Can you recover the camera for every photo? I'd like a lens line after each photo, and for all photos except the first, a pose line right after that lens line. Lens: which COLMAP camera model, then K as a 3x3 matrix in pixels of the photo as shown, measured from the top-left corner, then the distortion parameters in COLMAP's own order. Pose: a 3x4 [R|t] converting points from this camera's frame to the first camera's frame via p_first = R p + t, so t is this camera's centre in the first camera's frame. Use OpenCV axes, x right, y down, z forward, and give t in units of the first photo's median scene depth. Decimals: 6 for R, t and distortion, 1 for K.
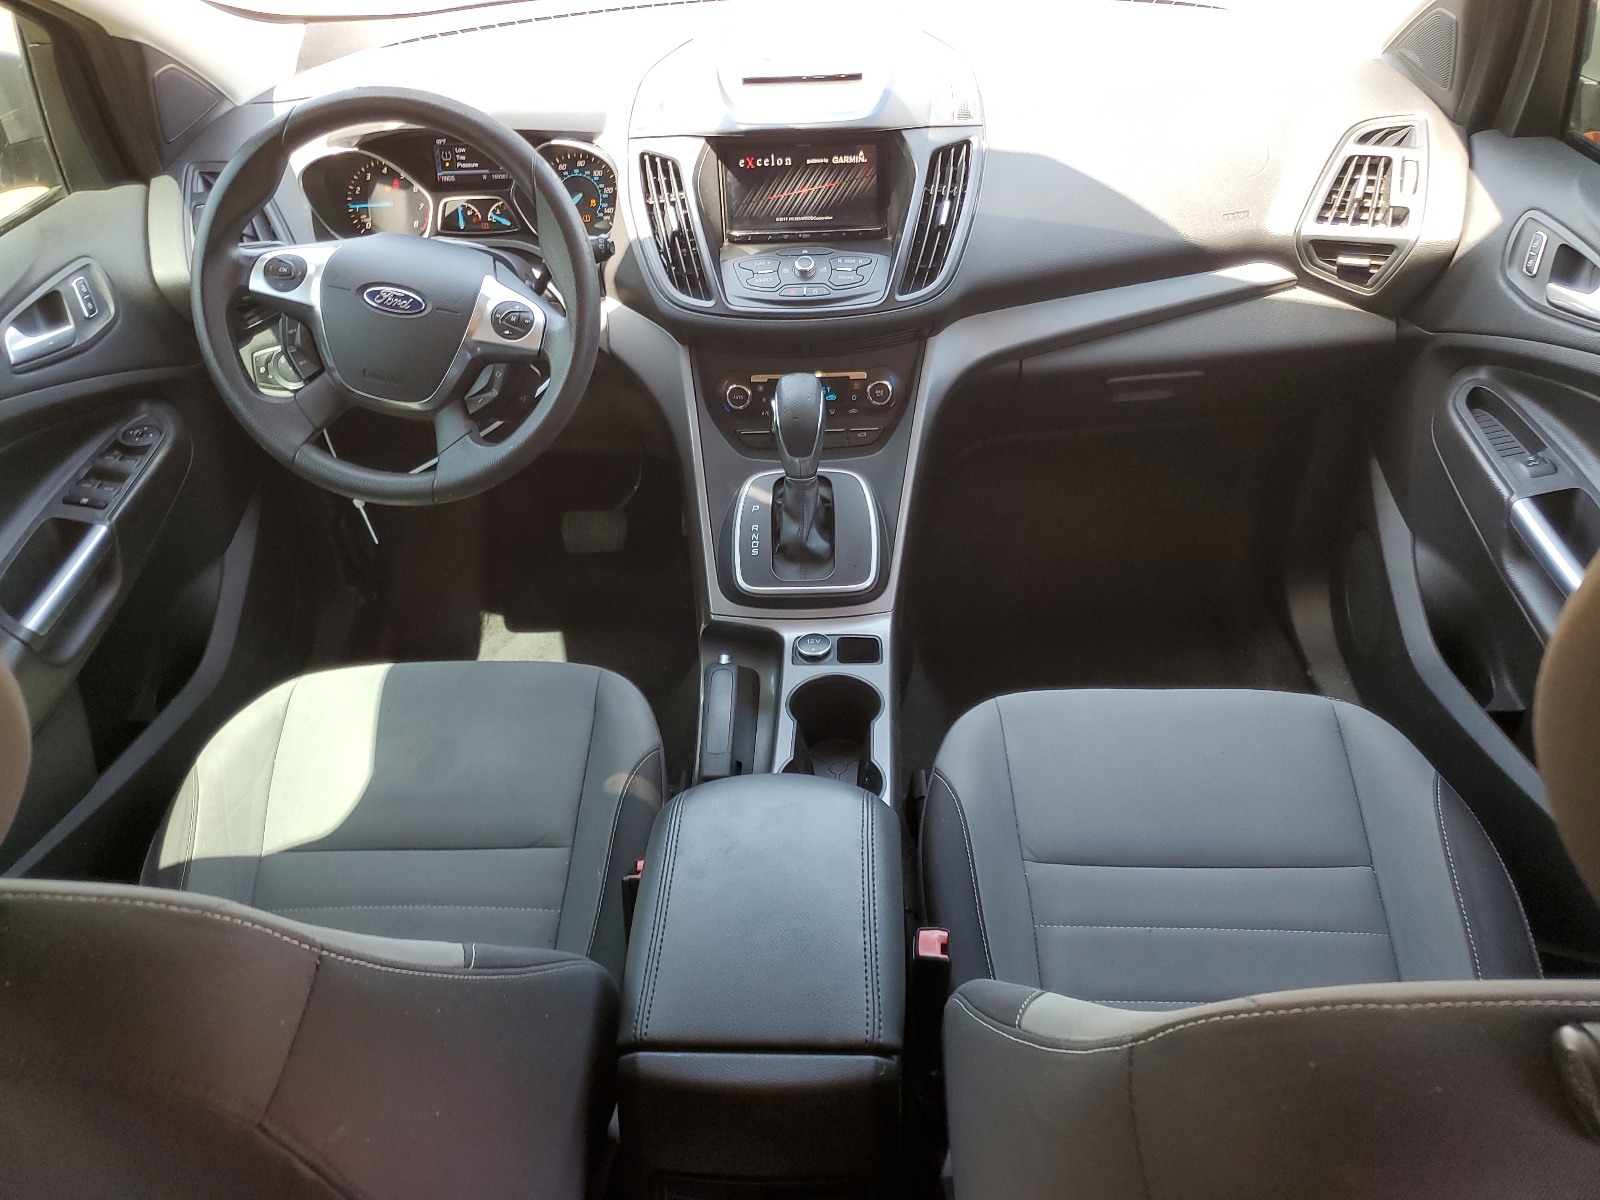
lens RADIAL K [[1254.4, 0, 810.8], [0, 1254.4, 593.7], [0, 0, 1]] dist [-0.007220, 0.000824]
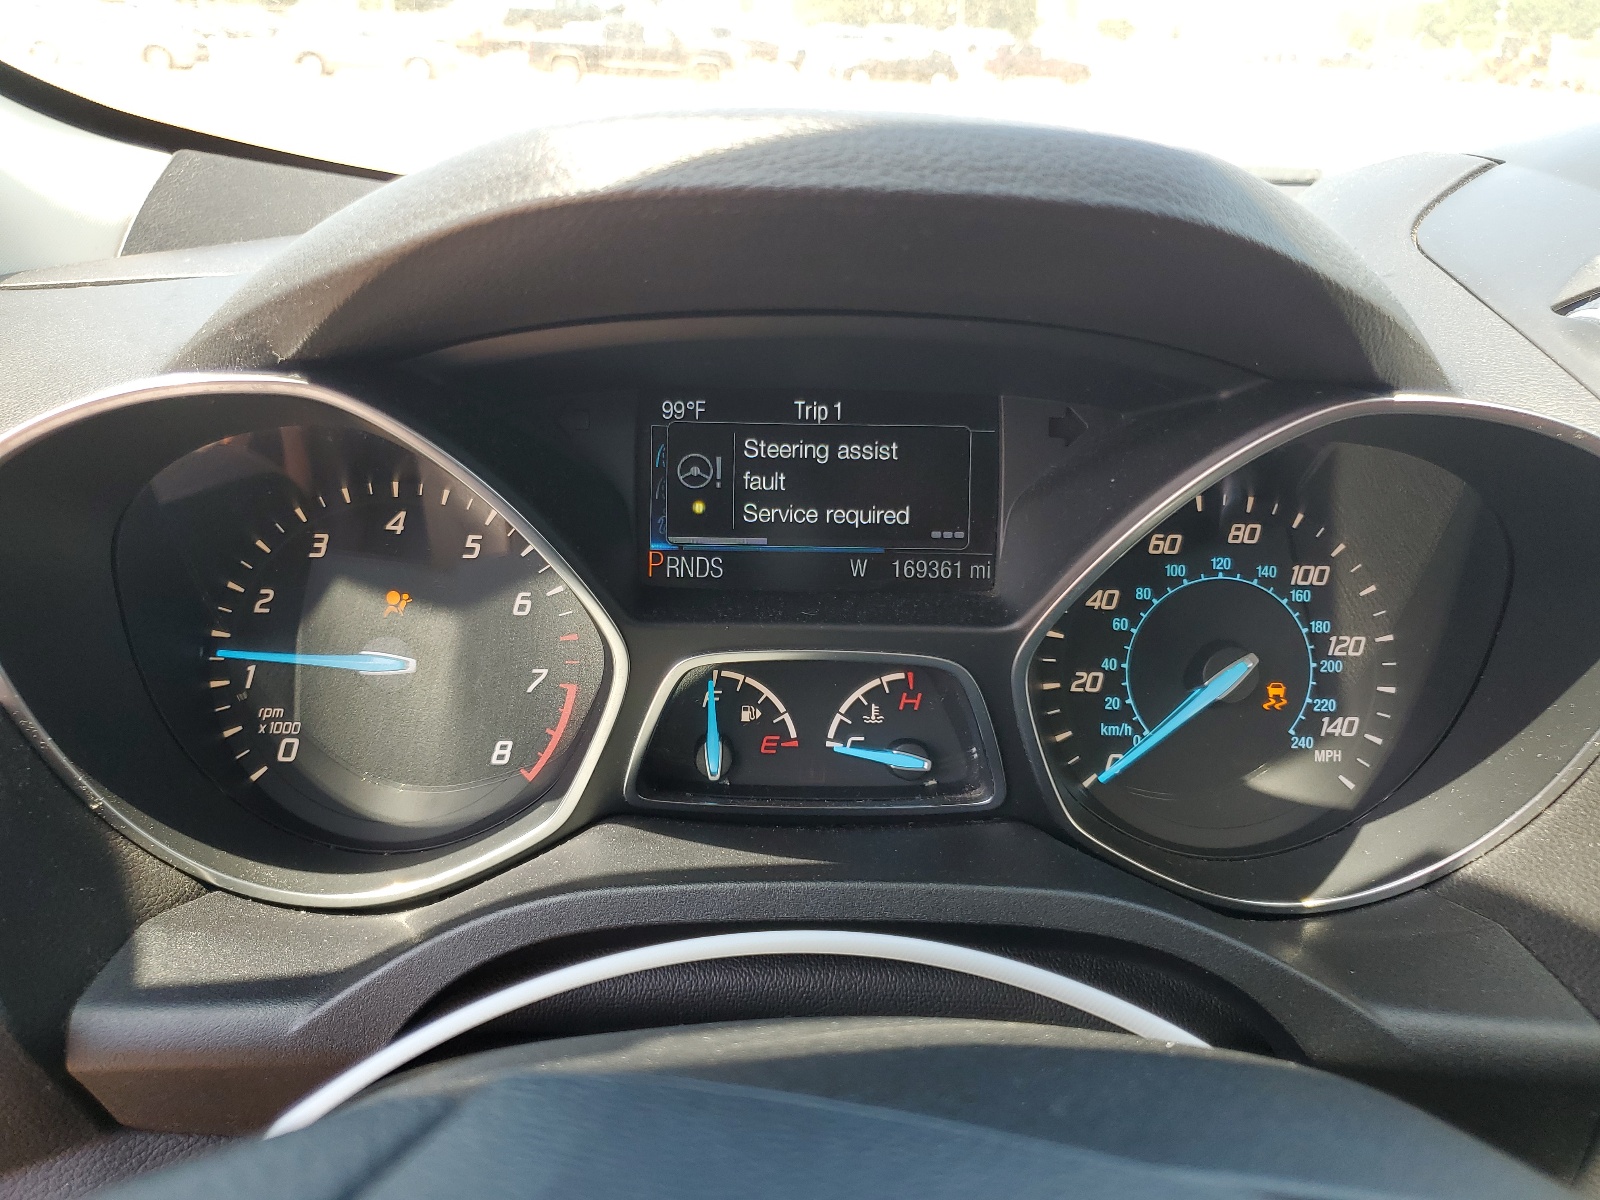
lens RADIAL K [[1254.4, 0, 790.7], [0, 1254.4, 595.0], [0, 0, 1]] dist [-0.007220, 0.000824]
pose [[0.996470, 0.042913, 0.072158, -0.283149], [-0.017461, 0.946632, -0.321843, -0.251738], [-0.082118, 0.319446, 0.944040, 0.778077]]
